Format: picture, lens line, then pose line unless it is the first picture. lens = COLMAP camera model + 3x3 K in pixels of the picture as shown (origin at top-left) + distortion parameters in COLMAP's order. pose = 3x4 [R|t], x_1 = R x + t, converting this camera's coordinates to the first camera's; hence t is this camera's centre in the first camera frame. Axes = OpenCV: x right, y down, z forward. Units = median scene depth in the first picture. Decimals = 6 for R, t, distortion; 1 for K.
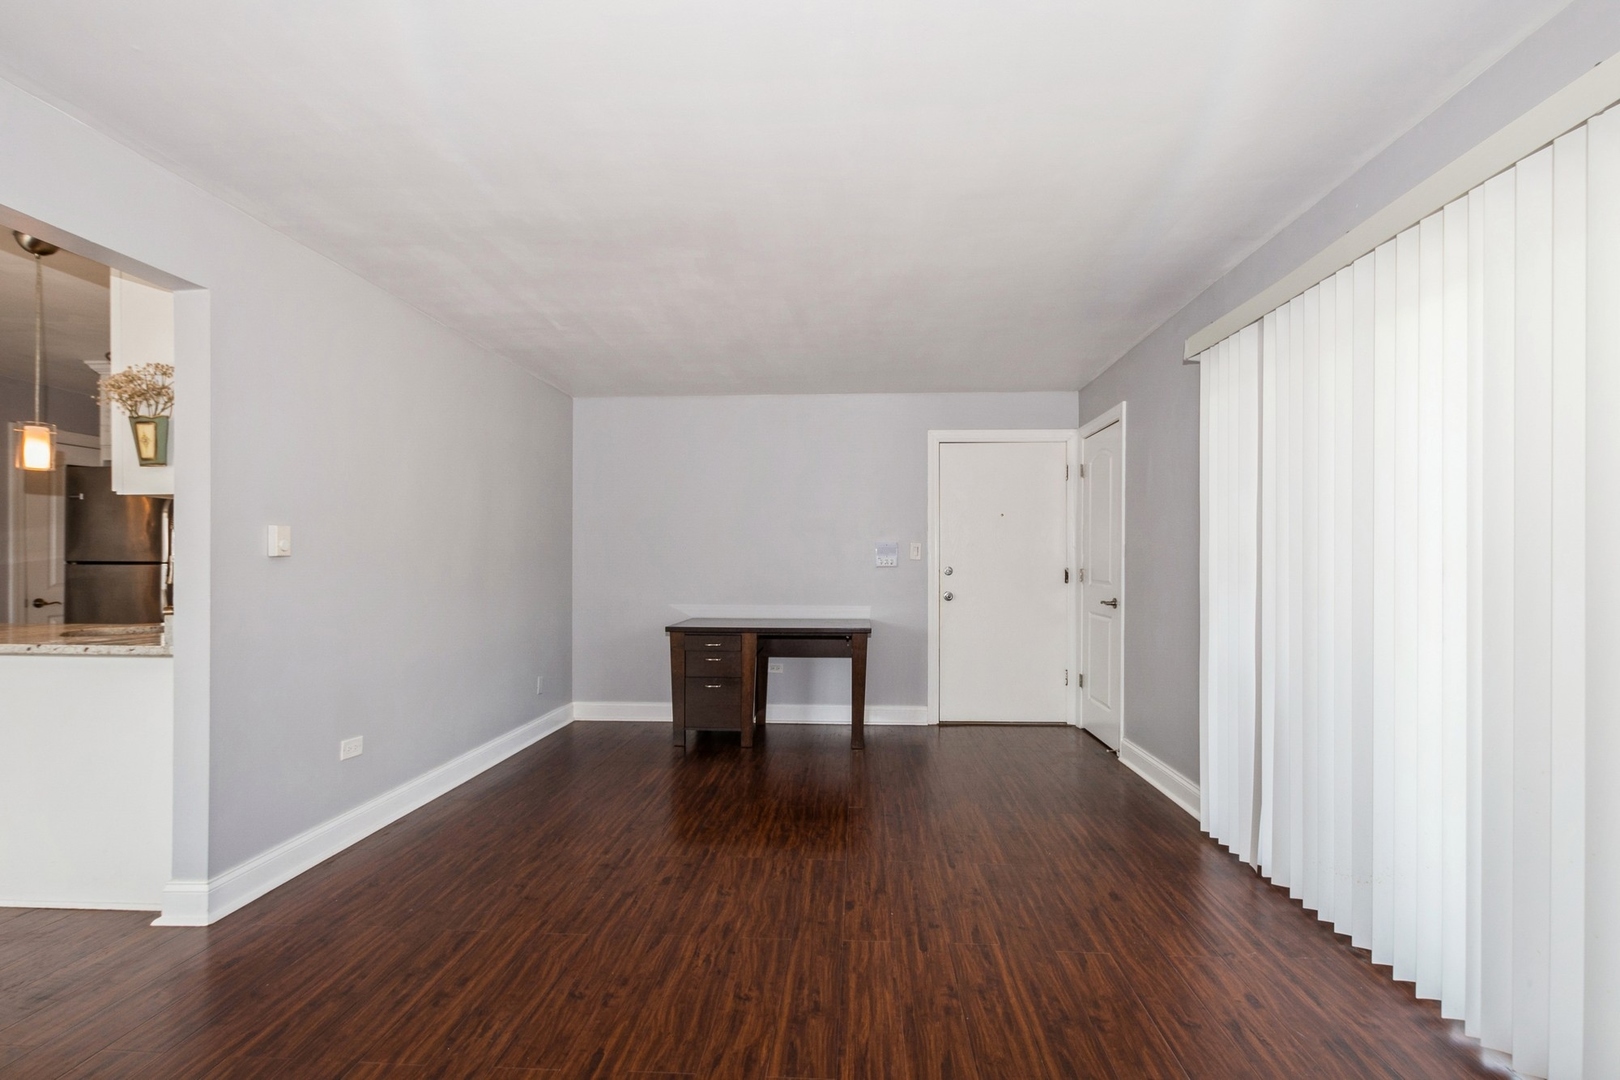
lens RADIAL K [[724.9, 0, 826.8], [0, 724.9, 561.1], [0, 0, 1]] dist [0.004874, -0.004293]
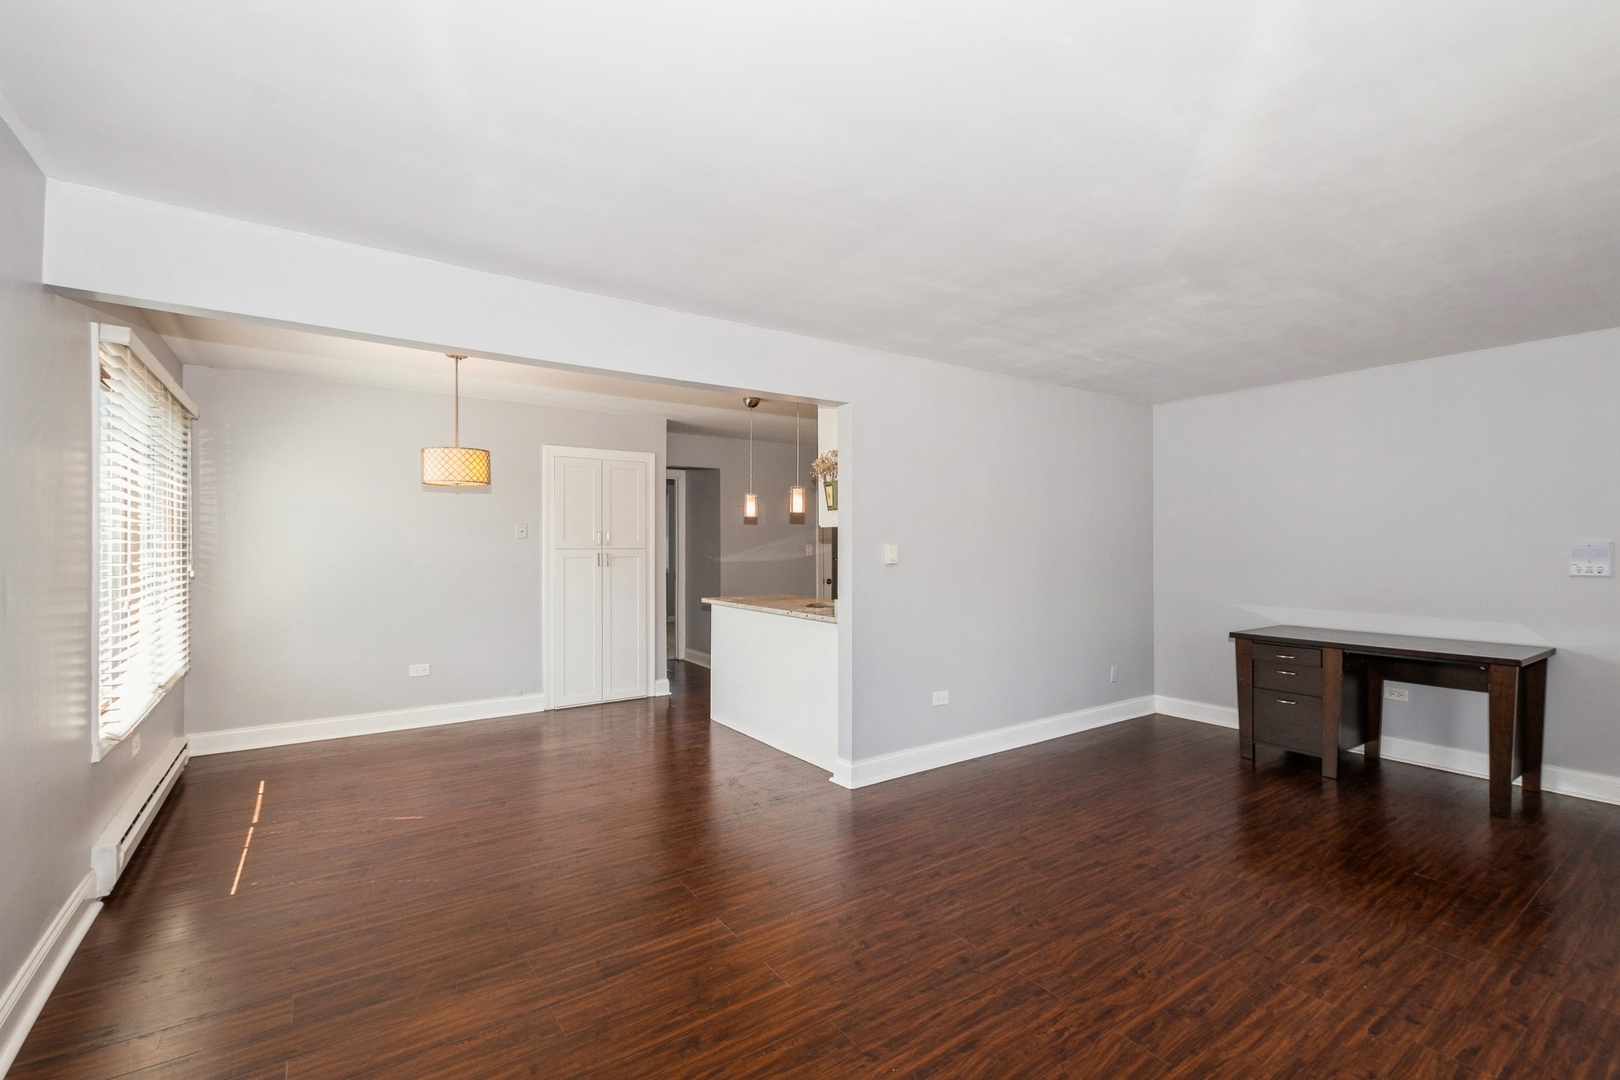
lens RADIAL K [[724.9, 0, 804.9], [0, 724.9, 542.3], [0, 0, 1]] dist [0.004874, -0.004293]
pose [[0.601694, -0.003423, -0.798719, 0.390570], [0.002867, 0.999994, -0.002126, -0.054029], [0.798721, -0.001011, 0.601700, -0.072693]]
